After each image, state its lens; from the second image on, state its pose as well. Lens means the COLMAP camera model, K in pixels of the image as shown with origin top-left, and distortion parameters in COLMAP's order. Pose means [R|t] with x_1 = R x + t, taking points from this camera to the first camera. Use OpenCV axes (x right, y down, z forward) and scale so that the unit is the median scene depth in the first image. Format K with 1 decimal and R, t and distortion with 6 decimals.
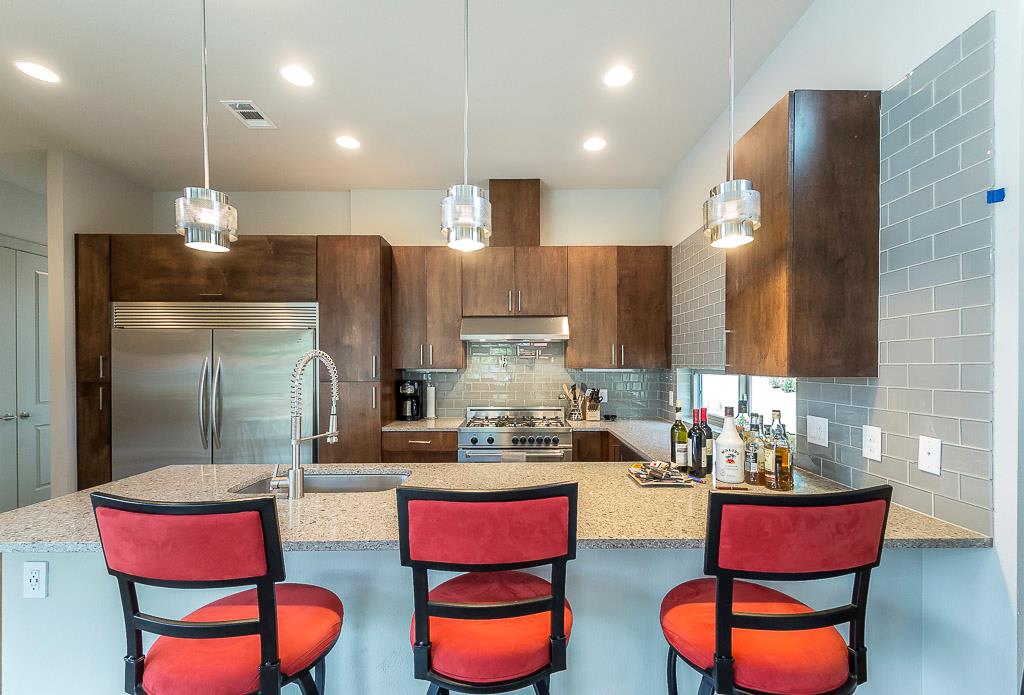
lens RADIAL K [[415.9, 0, 522.2], [0, 415.9, 363.7], [0, 0, 1]] dist [0.002223, -0.000085]
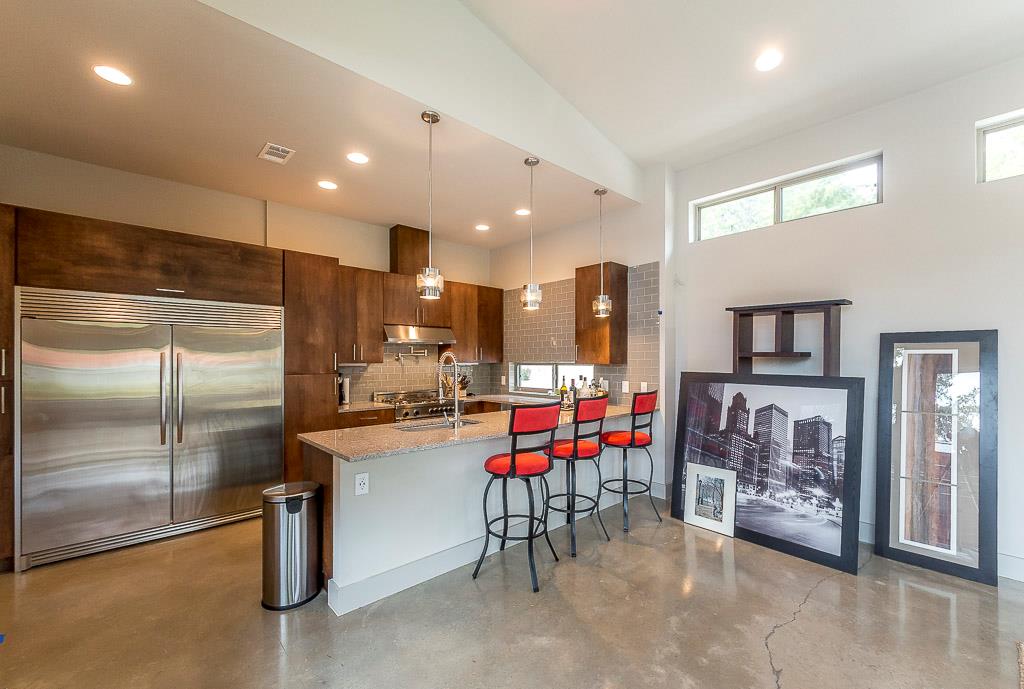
lens RADIAL K [[409.6, 0, 513.8], [0, 409.6, 356.2], [0, 0, 1]] dist [-0.002209, -0.000493]
pose [[0.749797, 0.007074, 0.661630, -0.767663], [-0.000113, 0.999944, -0.010563, 0.003919], [-0.661668, 0.007845, 0.749756, -0.290014]]
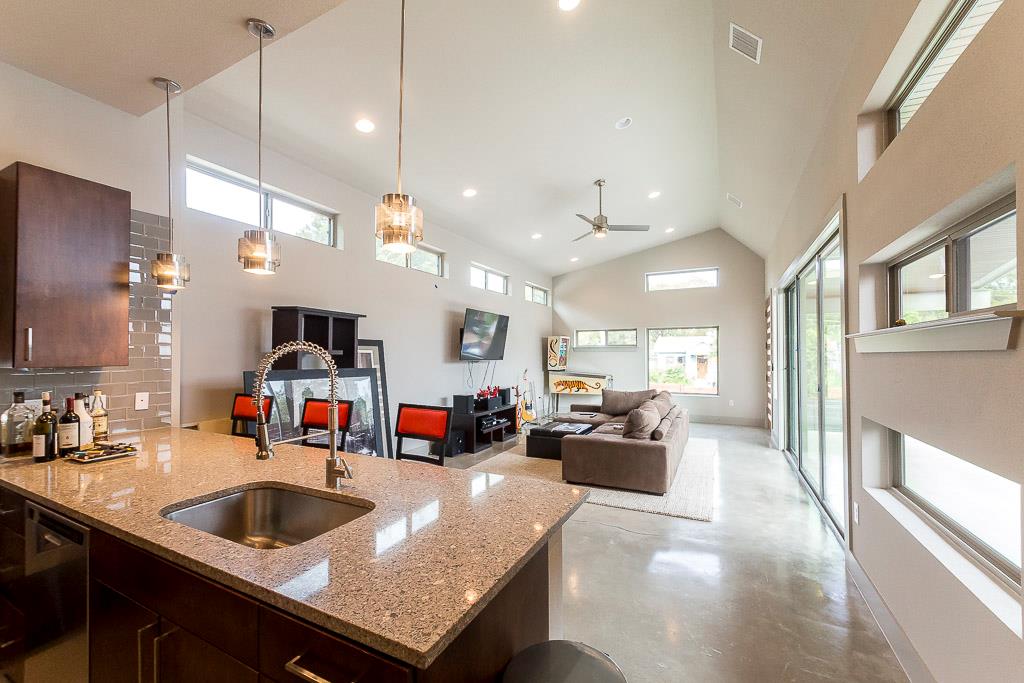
lens RADIAL K [[414.5, 0, 516.5], [0, 414.5, 348.8], [0, 0, 1]] dist [-0.000437, -0.000318]
pose [[-0.883480, 0.012183, 0.468311, -0.685000], [0.006491, 0.999884, -0.013766, -0.001205], [-0.468424, -0.009122, -0.883457, 0.808915]]
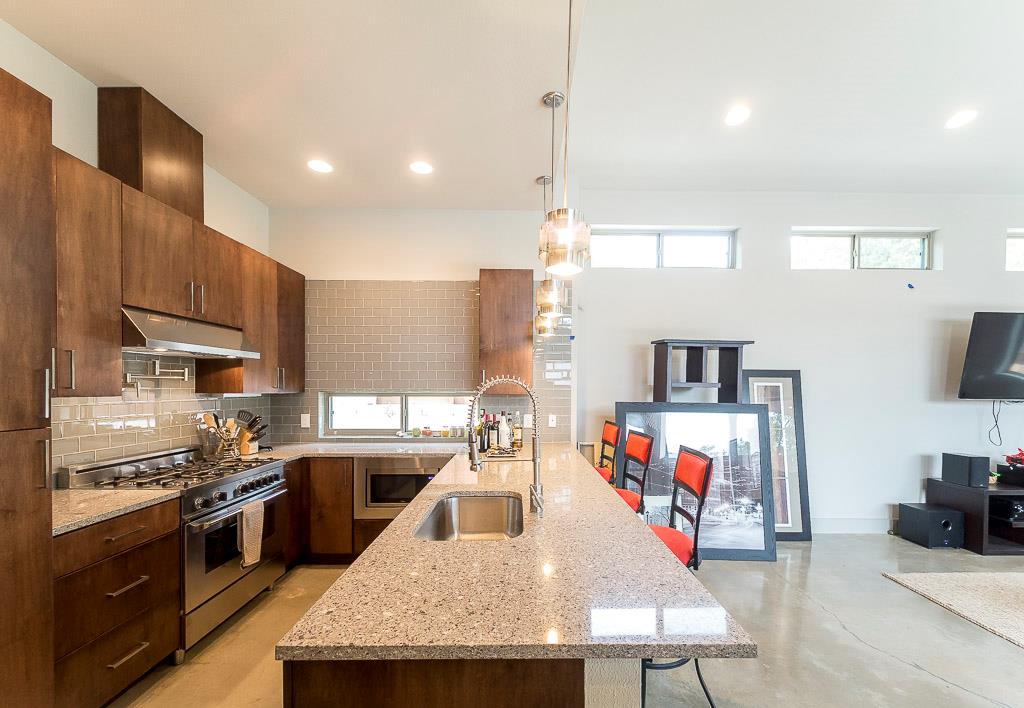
lens RADIAL K [[424.4, 0, 519.5], [0, 424.4, 393.4], [0, 0, 1]] dist [0.000575, -0.000450]
pose [[0.018526, -0.009846, 0.999780, -0.789563], [-0.002557, 0.999948, 0.009895, 0.001514], [-0.999825, -0.002740, 0.018499, 0.483703]]
